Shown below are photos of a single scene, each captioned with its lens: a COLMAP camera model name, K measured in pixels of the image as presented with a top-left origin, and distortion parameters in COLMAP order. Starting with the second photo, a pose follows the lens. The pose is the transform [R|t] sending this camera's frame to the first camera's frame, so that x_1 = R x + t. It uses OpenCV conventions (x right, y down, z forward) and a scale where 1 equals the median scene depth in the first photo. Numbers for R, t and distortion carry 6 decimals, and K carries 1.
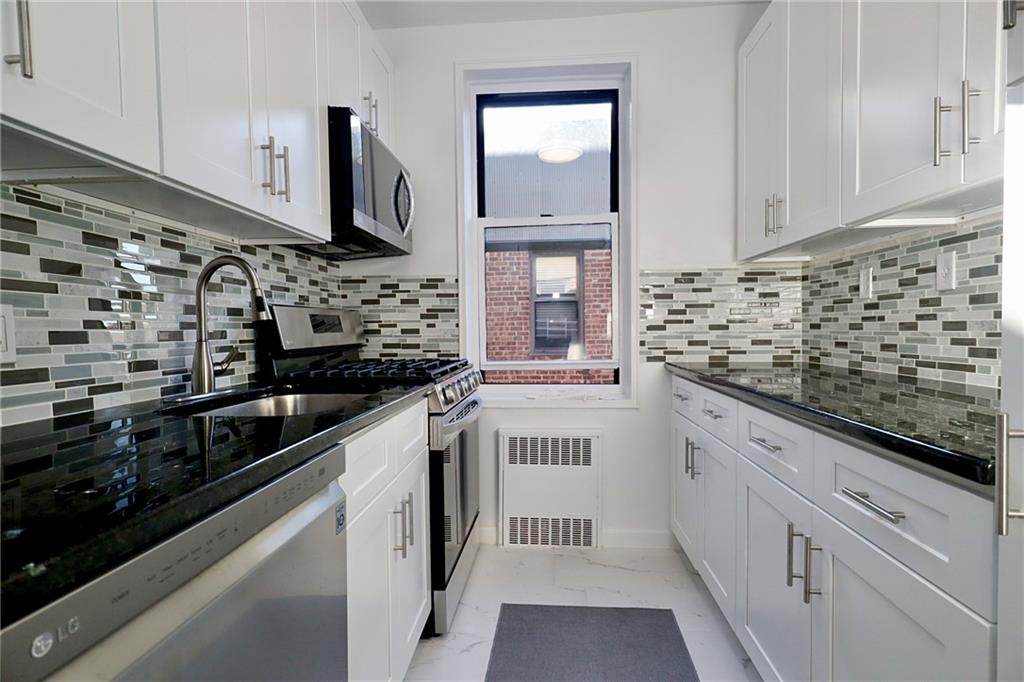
lens RADIAL K [[508.6, 0, 512.0], [0, 508.6, 341.0], [0, 0, 1]] dist [-0.000181, -0.000115]
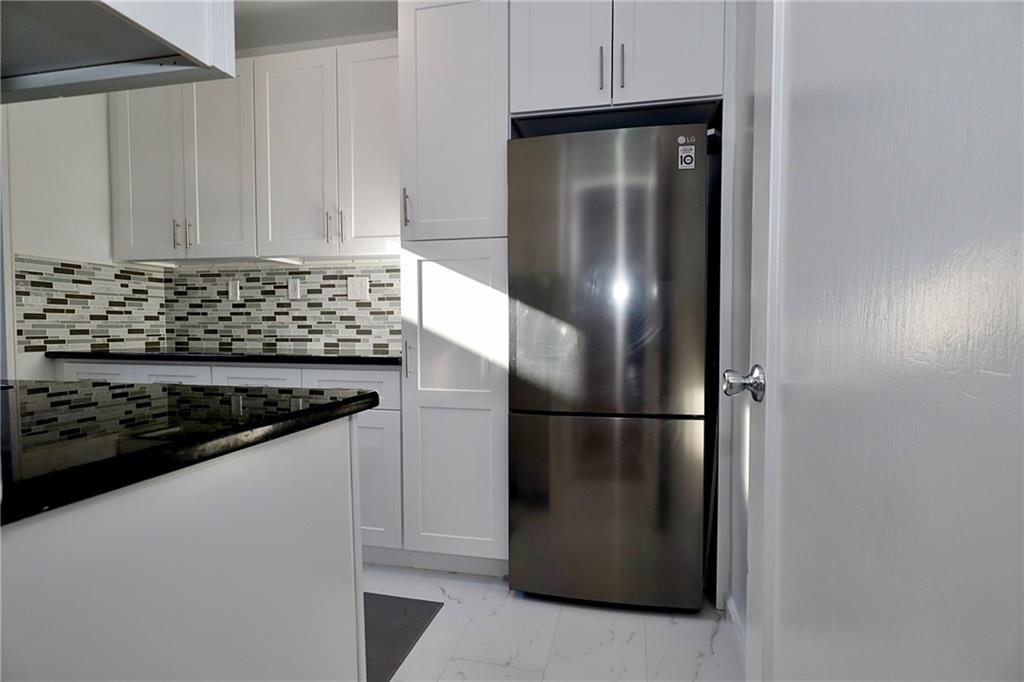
lens RADIAL K [[508.6, 0, 512.0], [0, 508.6, 341.0], [0, 0, 1]] dist [-0.000181, -0.000115]
pose [[0.155795, -0.017969, 0.987626, -0.660076], [0.021817, 0.999653, 0.014747, 0.032715], [-0.987548, 0.019250, 0.156133, -0.056022]]
